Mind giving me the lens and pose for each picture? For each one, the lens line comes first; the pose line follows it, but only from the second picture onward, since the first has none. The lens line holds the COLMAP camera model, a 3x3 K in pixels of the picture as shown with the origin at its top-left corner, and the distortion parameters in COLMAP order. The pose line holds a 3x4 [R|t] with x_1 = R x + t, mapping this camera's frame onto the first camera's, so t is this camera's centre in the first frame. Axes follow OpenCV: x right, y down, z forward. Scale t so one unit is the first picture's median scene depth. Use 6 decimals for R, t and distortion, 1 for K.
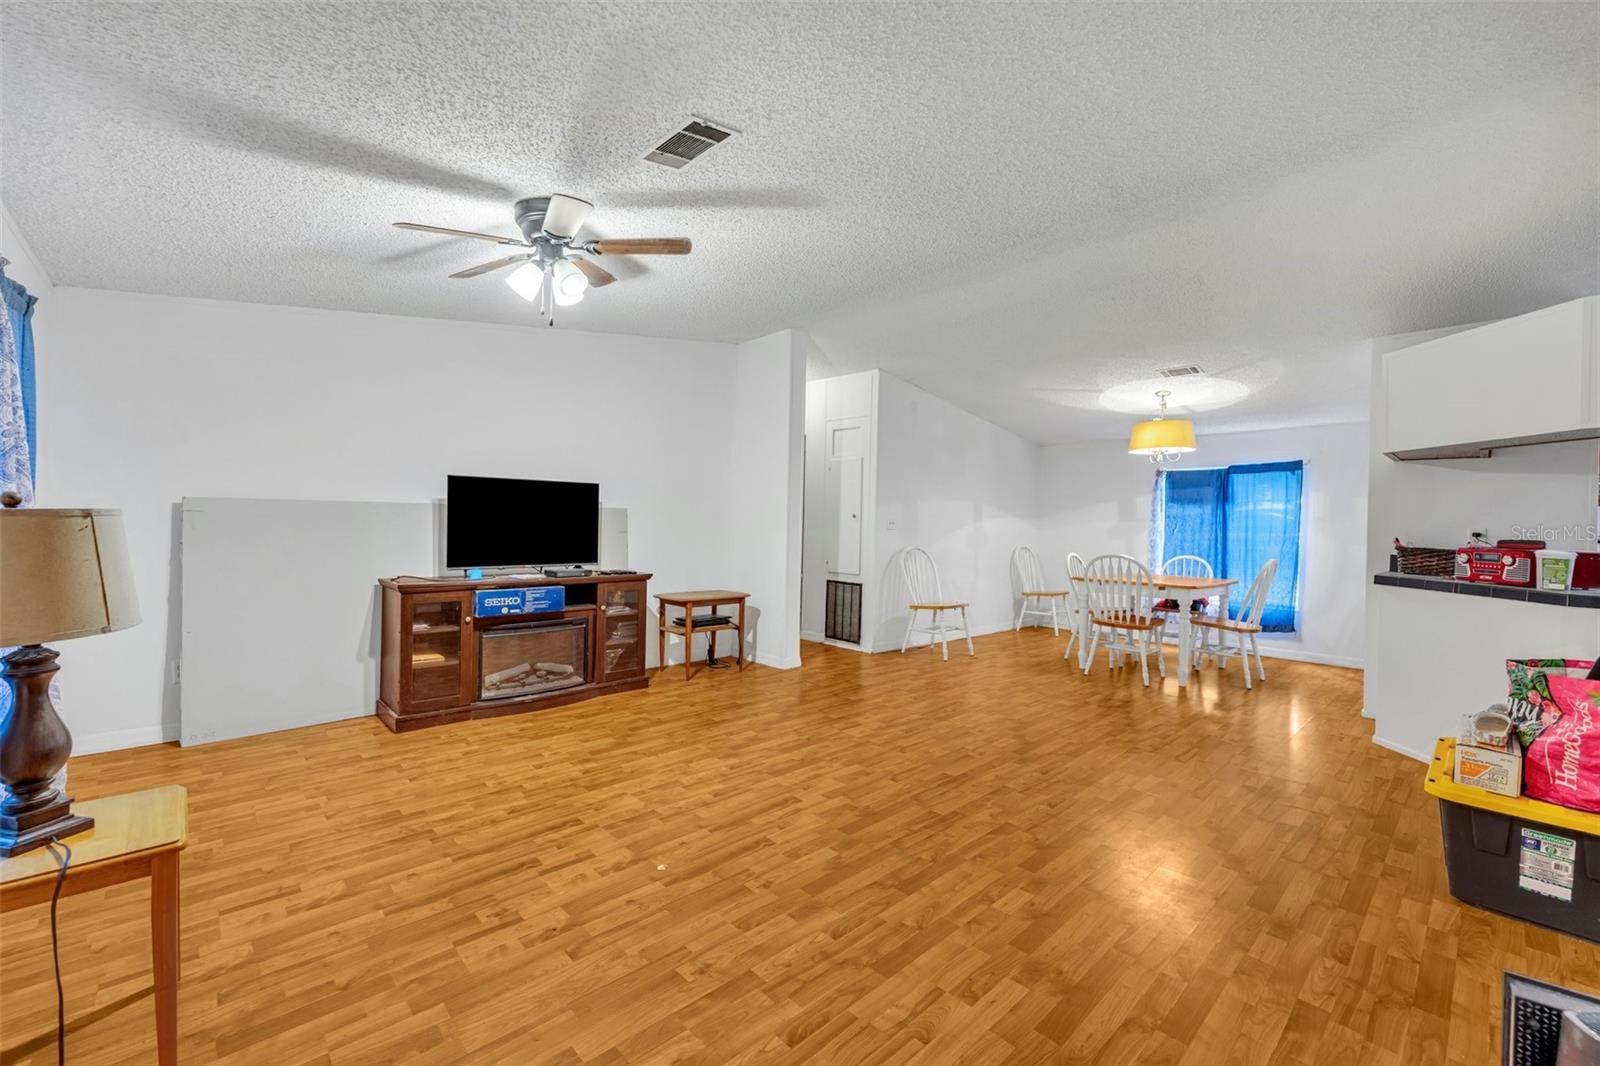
lens RADIAL K [[659.9, 0, 790.6], [0, 659.9, 523.3], [0, 0, 1]] dist [-0.001226, -0.000207]
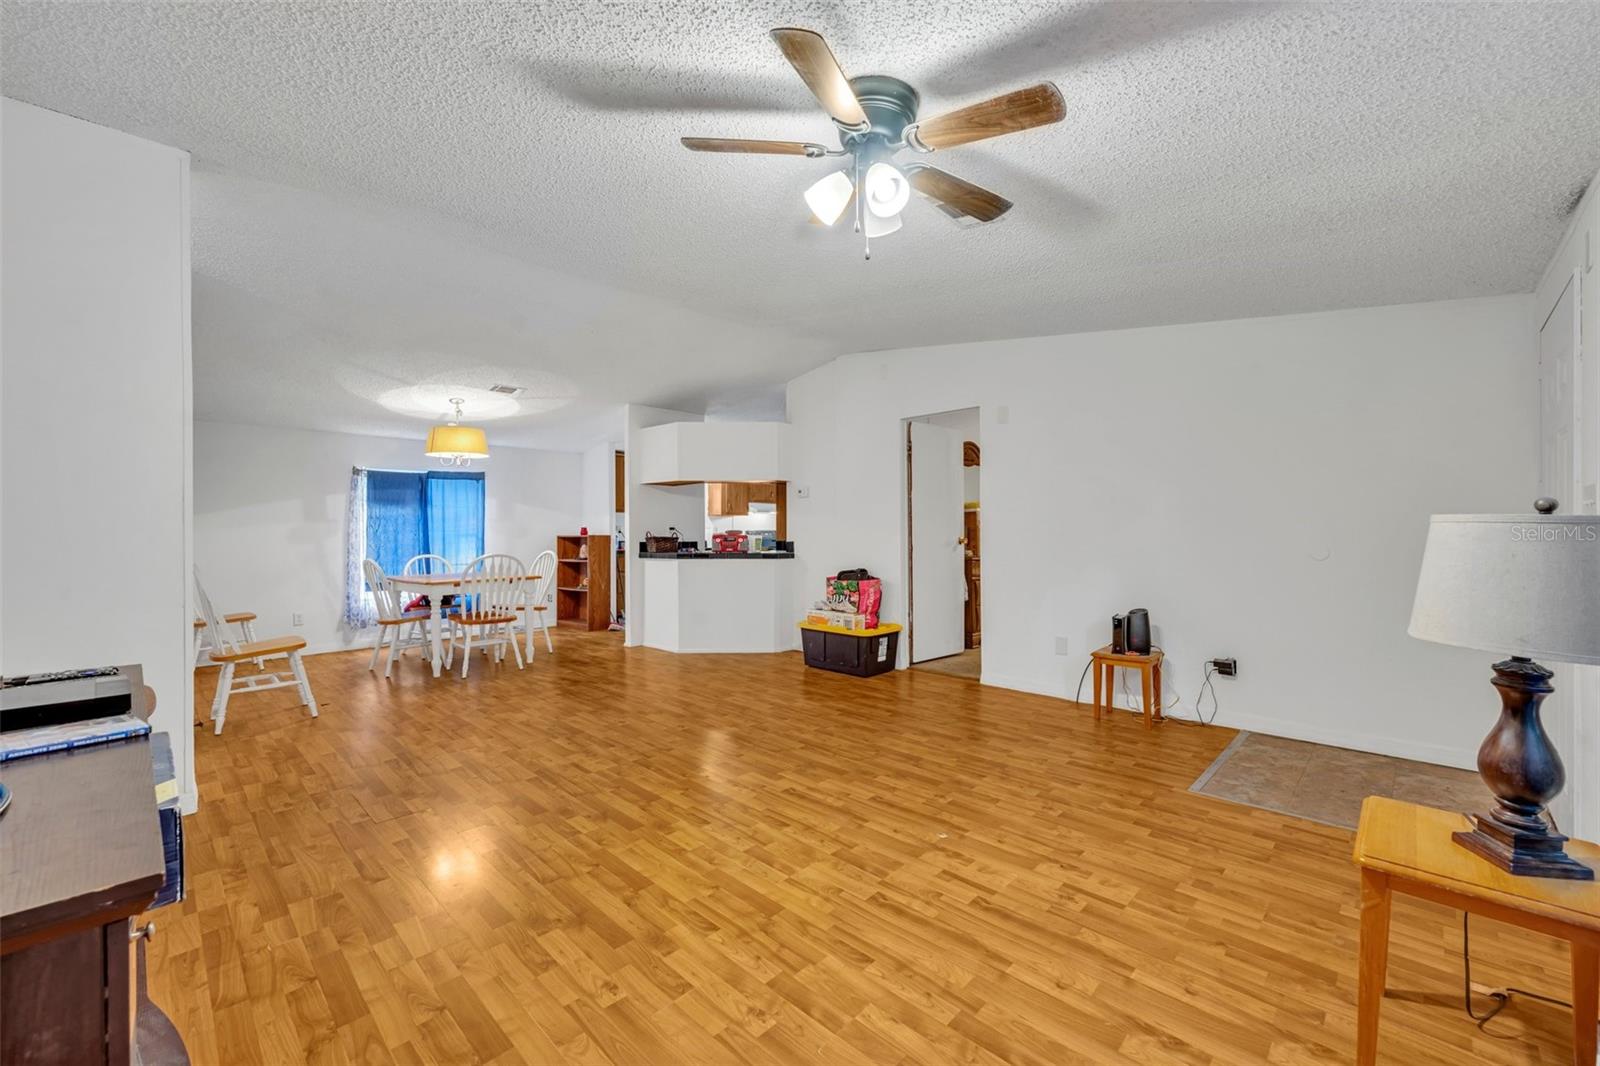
lens RADIAL K [[639.1, 0, 800.7], [0, 639.1, 540.7], [0, 0, 1]] dist [-0.000927, -0.000017]
pose [[-0.054729, -0.035083, 0.997885, -0.805437], [0.005999, 0.999353, 0.035463, -0.010038], [-0.998483, 0.007927, -0.054483, 0.839877]]
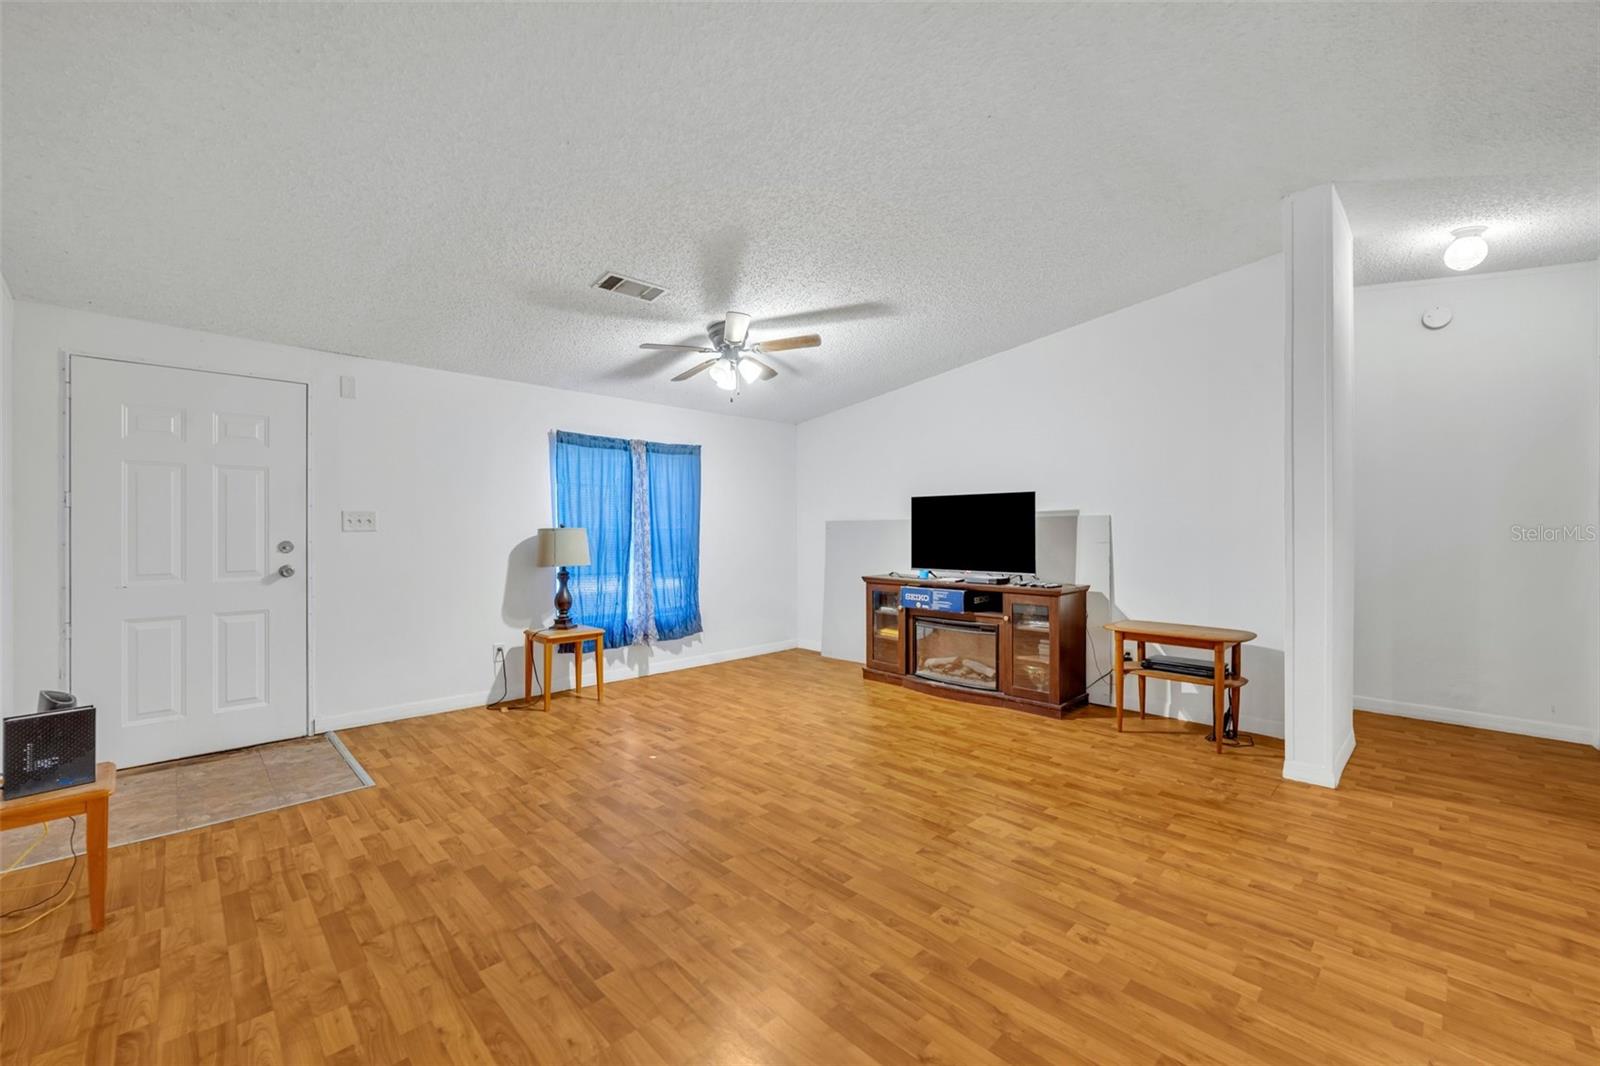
lens RADIAL K [[640.7, 0, 800.2], [0, 640.7, 526.5], [0, 0, 1]] dist [-0.001823, 0.000018]
pose [[0.026979, -0.025047, -0.999322, 0.841721], [-0.000404, 0.999686, -0.025067, 0.019122], [0.999636, 0.001080, 0.026960, 0.843016]]
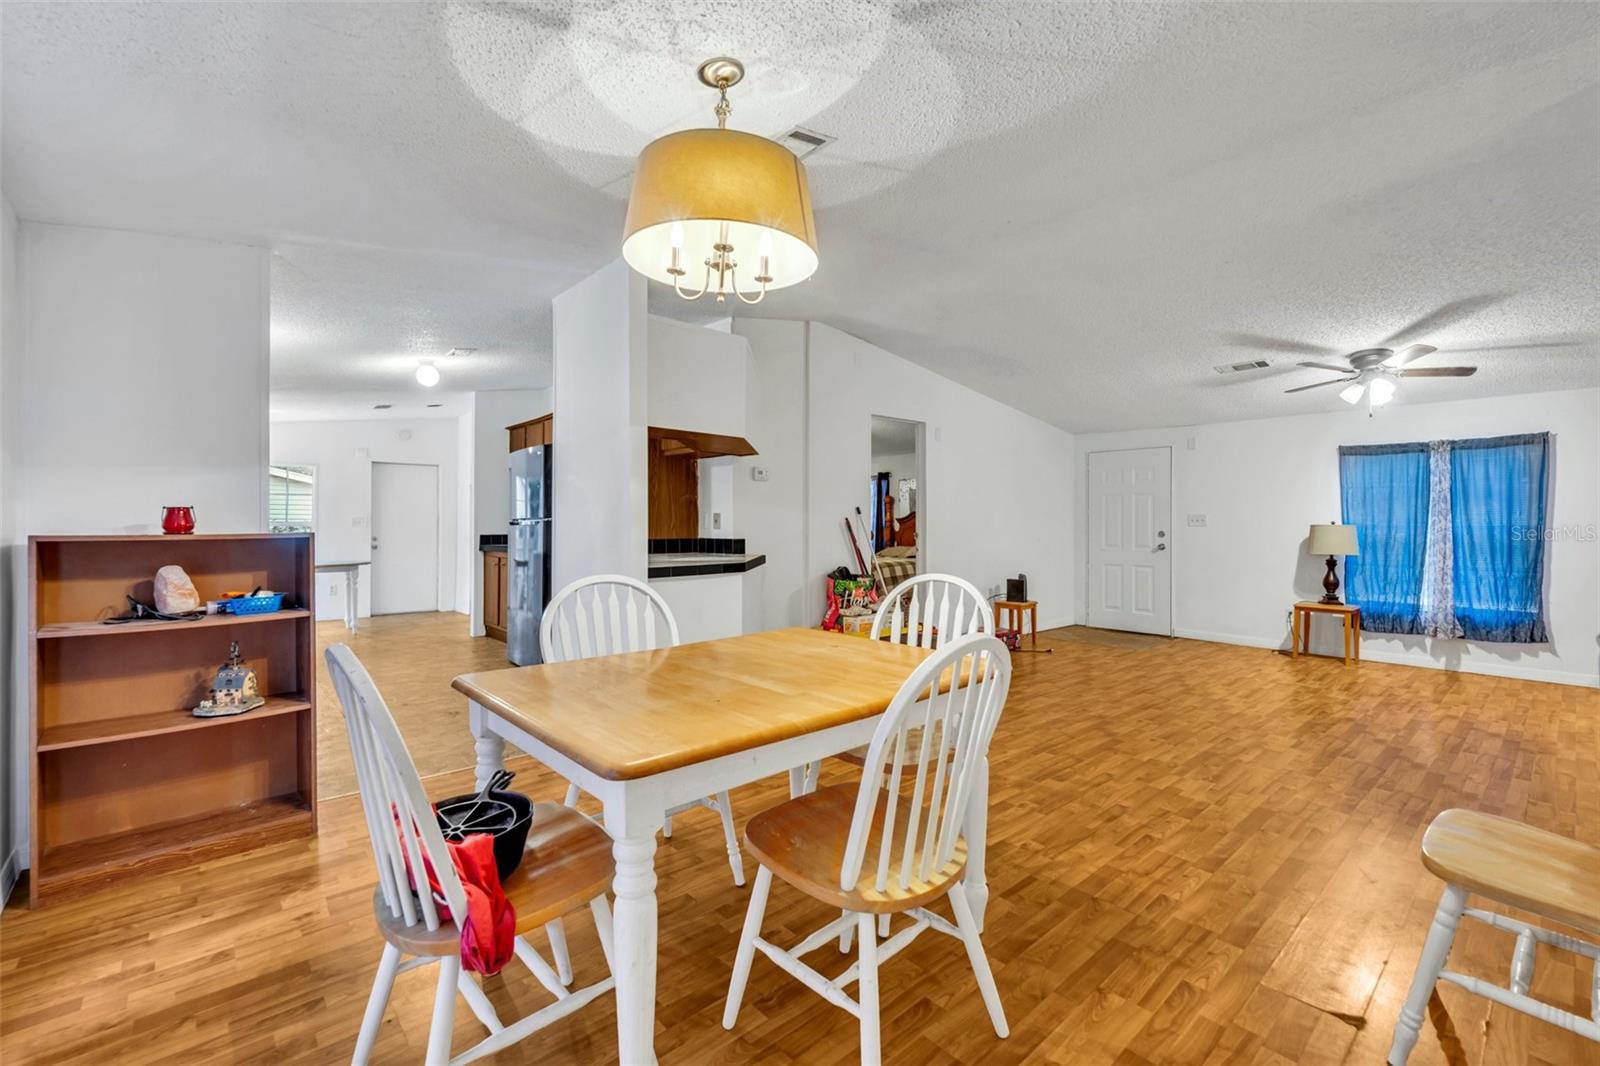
lens RADIAL K [[683.0, 0, 798.7], [0, 683.0, 525.2], [0, 0, 1]] dist [0.000821, -0.000144]
pose [[-0.999343, -0.025887, 0.025363, 0.850353], [-0.025796, 0.999660, 0.003882, 0.019496], [-0.025454, 0.003225, -0.999671, 2.173844]]
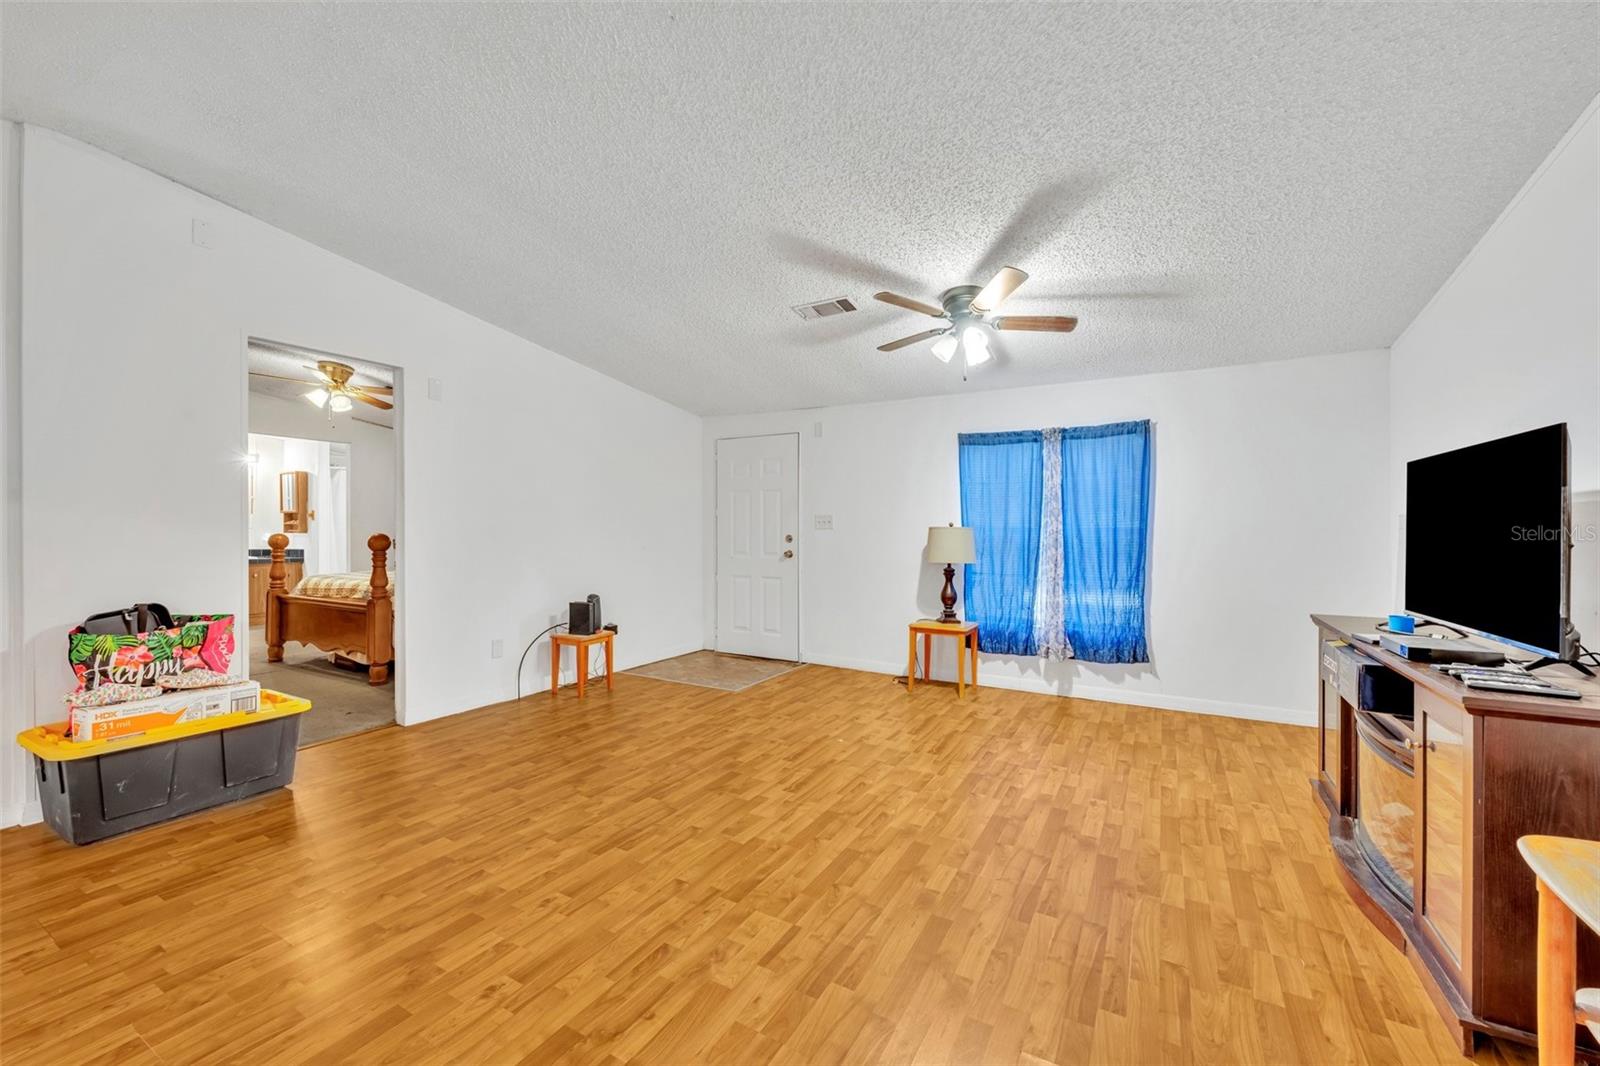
lens RADIAL K [[637.8, 0, 796.4], [0, 637.8, 530.1], [0, 0, 1]] dist [-0.000148, 0.000016]
pose [[-0.954694, -0.024738, -0.296561, 0.249199], [-0.025037, 0.999683, -0.002790, 0.008584], [0.296535, 0.004762, -0.955010, 1.595725]]
